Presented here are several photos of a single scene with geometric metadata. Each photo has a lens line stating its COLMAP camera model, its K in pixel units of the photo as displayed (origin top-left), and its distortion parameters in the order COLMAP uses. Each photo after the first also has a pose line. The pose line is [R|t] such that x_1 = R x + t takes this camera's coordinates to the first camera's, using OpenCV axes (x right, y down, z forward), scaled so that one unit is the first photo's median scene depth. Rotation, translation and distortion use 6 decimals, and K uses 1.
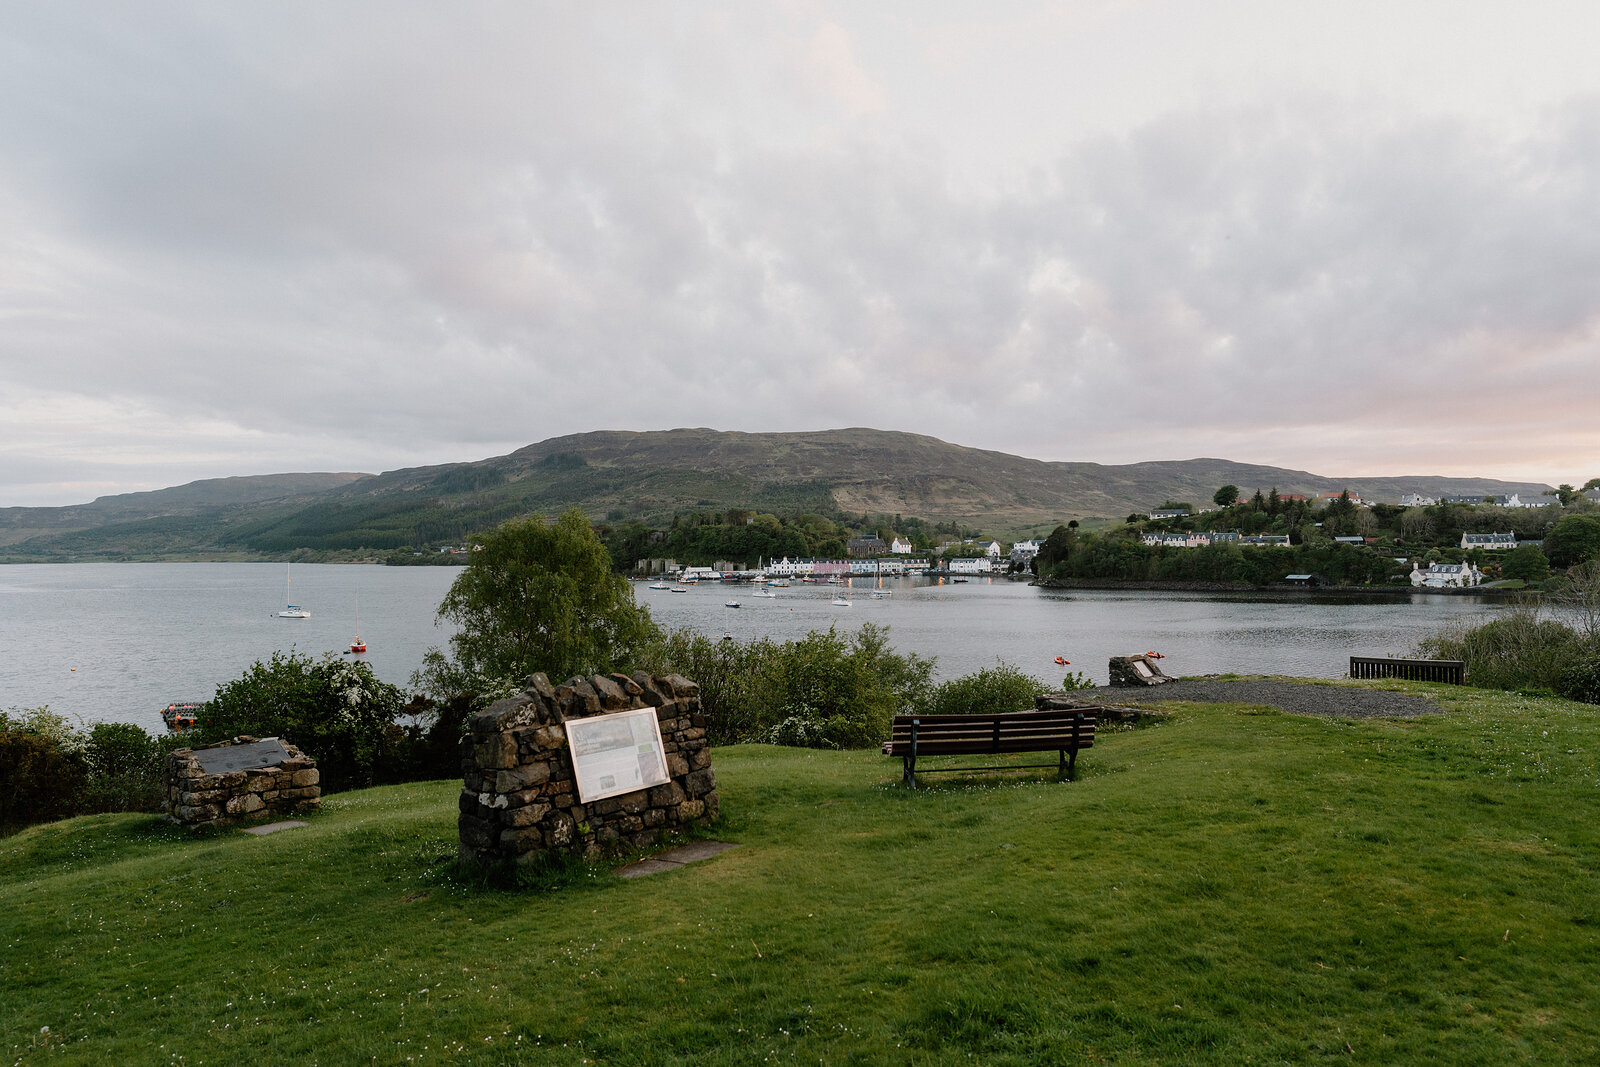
lens RADIAL K [[1060.6, 0, 800.0], [0, 1060.6, 533.5], [0, 0, 1]] dist [-0.002968, 0.000546]
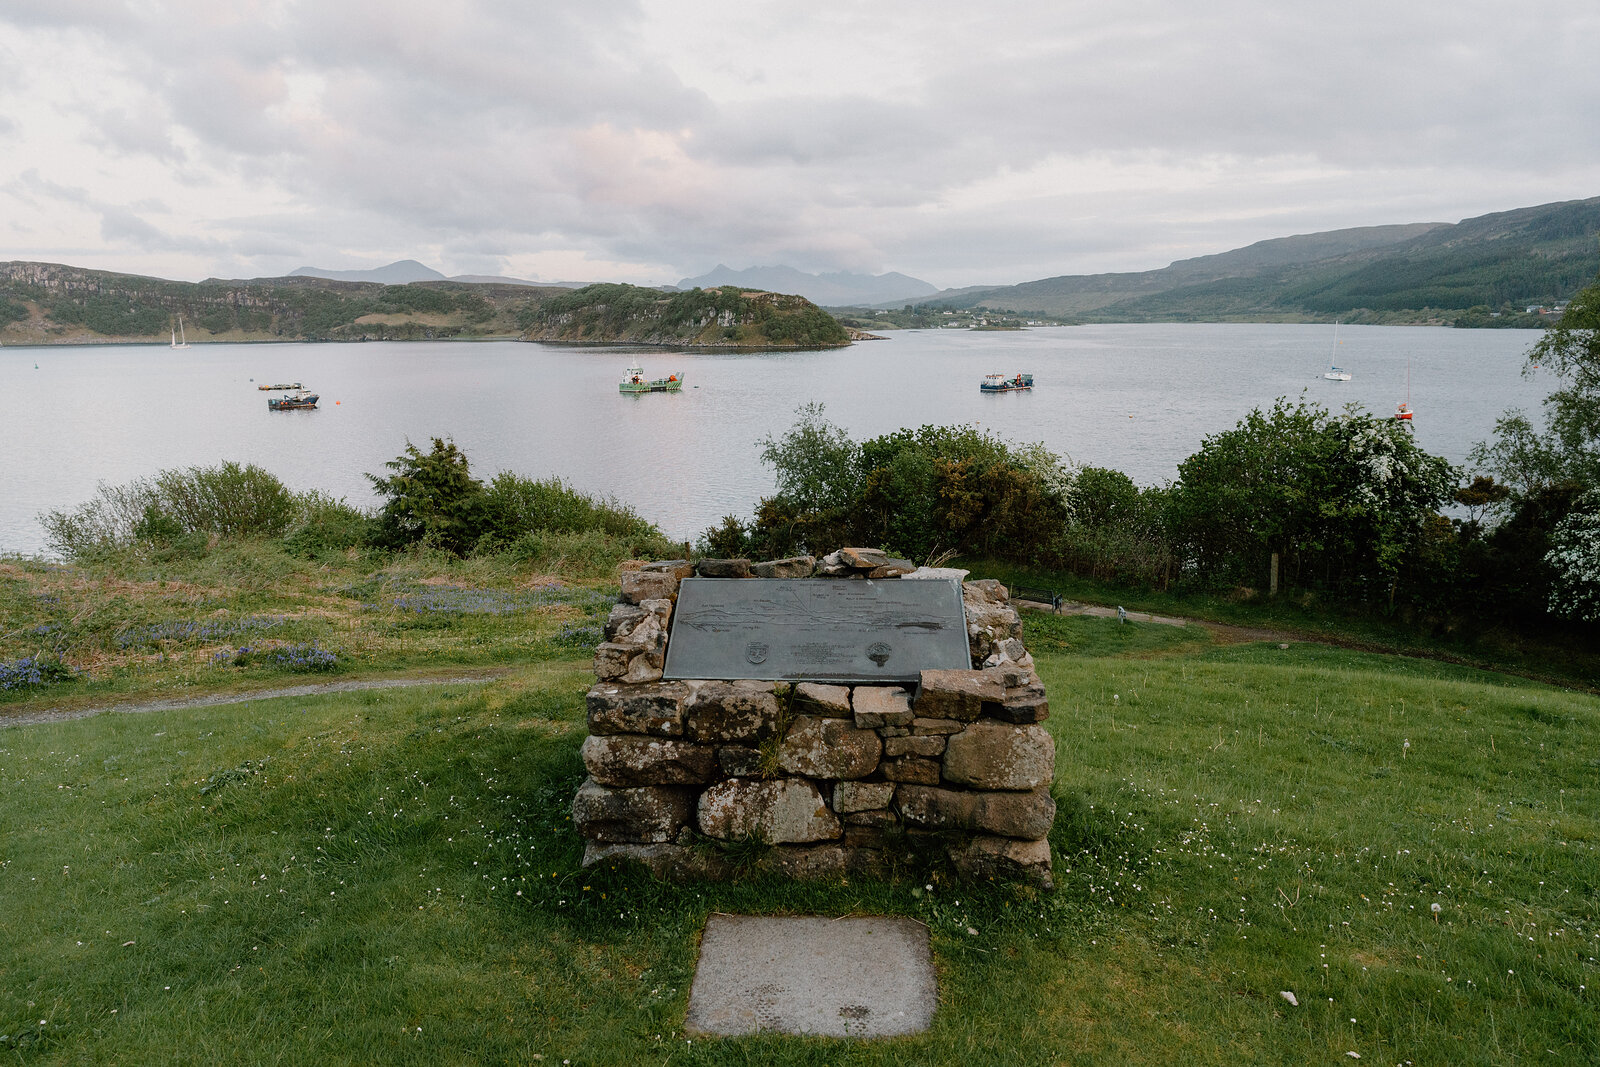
lens RADIAL K [[1068.9, 0, 794.1], [0, 1068.9, 539.5], [0, 0, 1]] dist [-0.004053, 0.002877]
pose [[0.608099, 0.163335, -0.776877, -0.098702], [0.014800, 0.976103, 0.216806, 0.039970], [0.793724, -0.143337, 0.591149, 0.262359]]
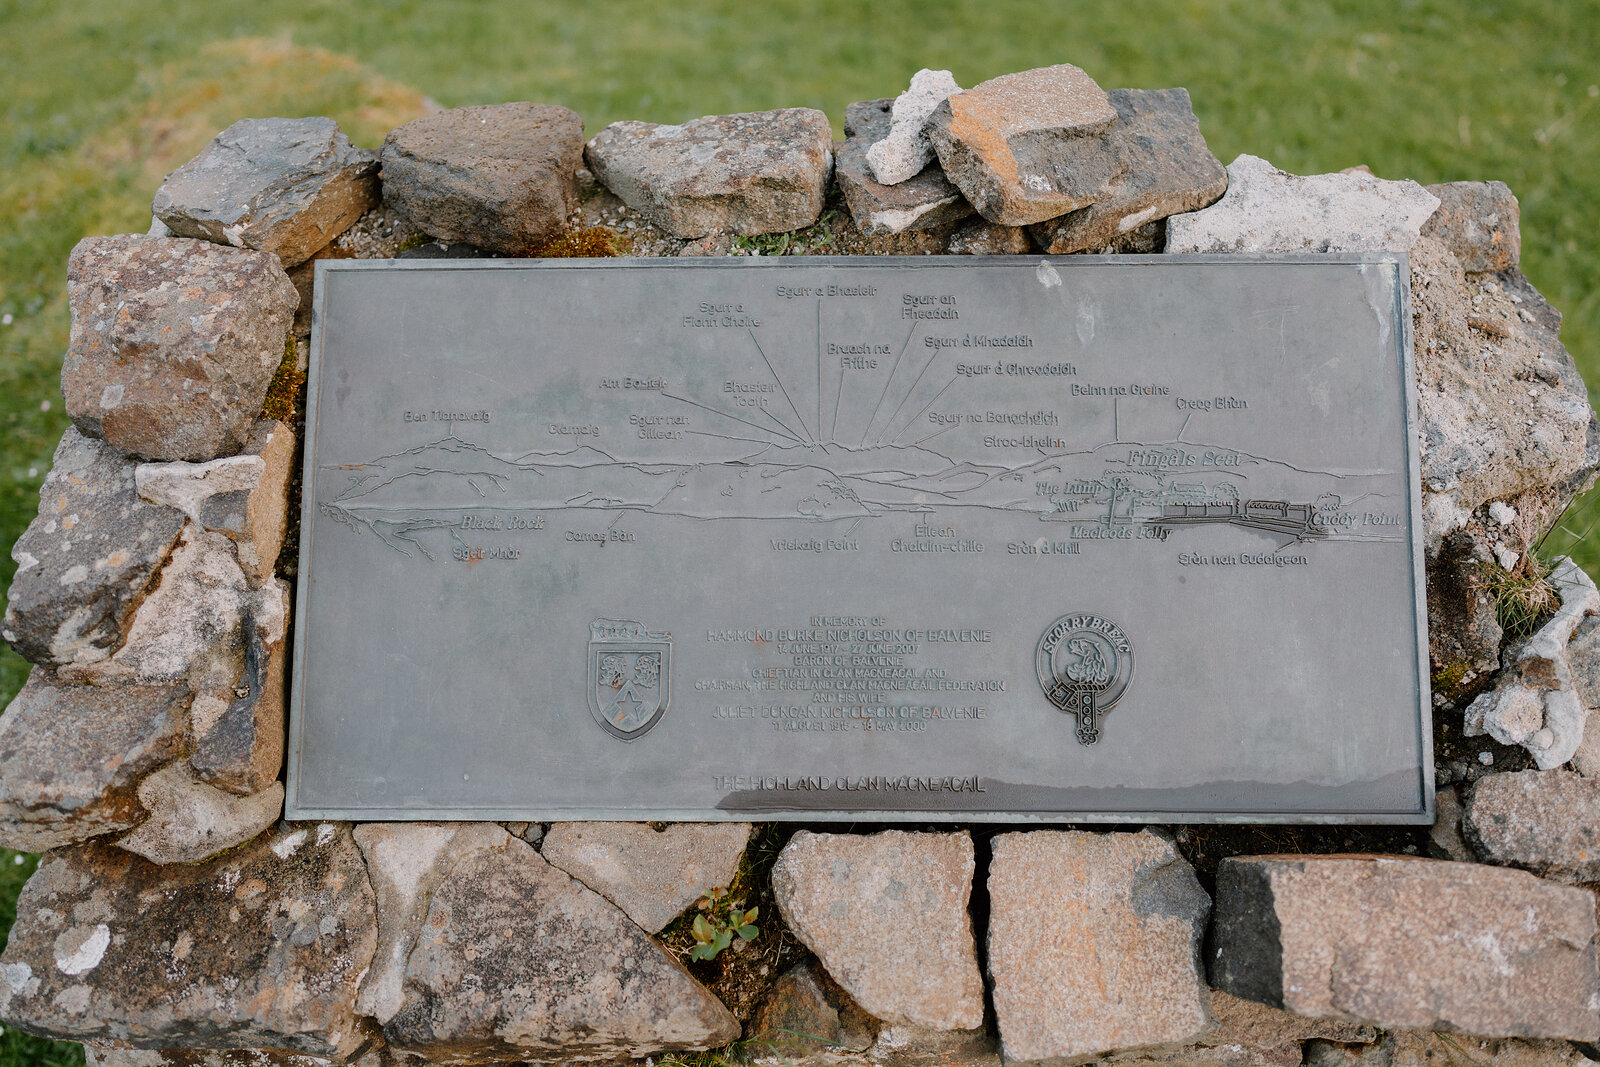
lens RADIAL K [[1069.1, 0, 800.0], [0, 1069.1, 533.5], [0, 0, 1]] dist [0.000711, 0.000065]
pose [[0.633501, 0.652933, -0.415157, -0.156891], [0.027543, 0.517188, 0.855429, 0.046402], [0.773252, -0.553349, 0.309655, 0.307739]]
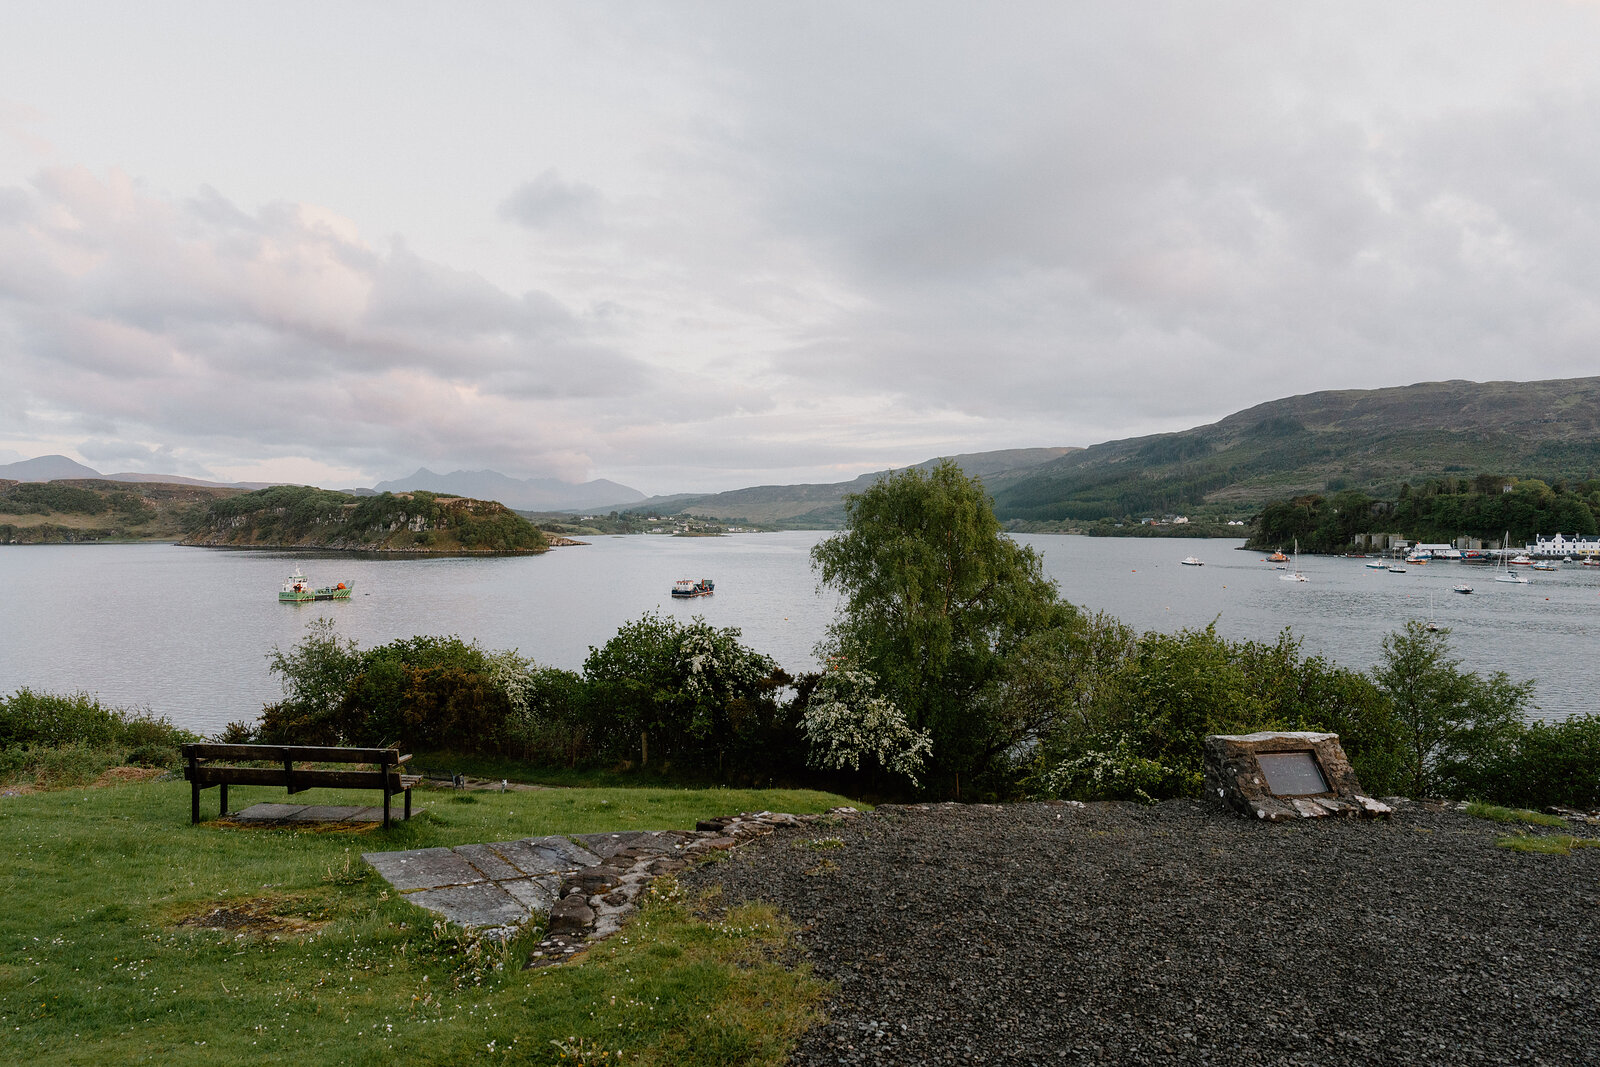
lens RADIAL K [[1067.2, 0, 803.2], [0, 1067.2, 535.1], [0, 0, 1]] dist [-0.003895, 0.002277]
pose [[0.800541, 0.015109, -0.599088, 0.216124], [0.001517, 0.999628, 0.027239, 0.012604], [0.599276, -0.022715, 0.800220, 0.289601]]
